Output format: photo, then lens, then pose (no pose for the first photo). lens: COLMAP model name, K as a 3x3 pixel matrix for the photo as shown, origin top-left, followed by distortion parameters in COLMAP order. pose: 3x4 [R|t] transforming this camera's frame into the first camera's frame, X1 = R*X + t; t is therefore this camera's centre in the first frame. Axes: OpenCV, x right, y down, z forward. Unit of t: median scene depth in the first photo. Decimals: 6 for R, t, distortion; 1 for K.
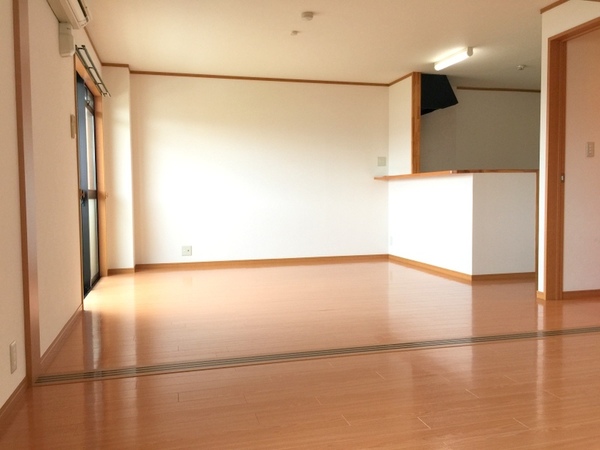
lens RADIAL K [[513.0, 0, 300.0], [0, 513.0, 225.0], [0, 0, 1]] dist [0.032649, -0.002860]
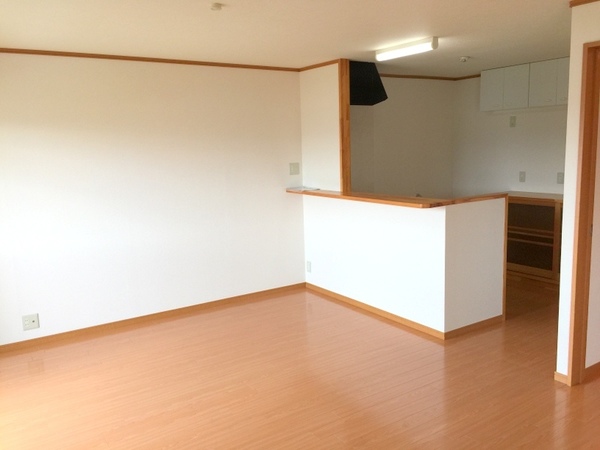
lens RADIAL K [[513.0, 0, 300.0], [0, 513.0, 225.0], [0, 0, 1]] dist [0.032649, -0.002860]
pose [[0.946166, -0.069119, 0.316216, -0.096587], [0.039711, 0.994342, 0.098524, -0.127756], [-0.321236, -0.080663, 0.943557, 0.275070]]
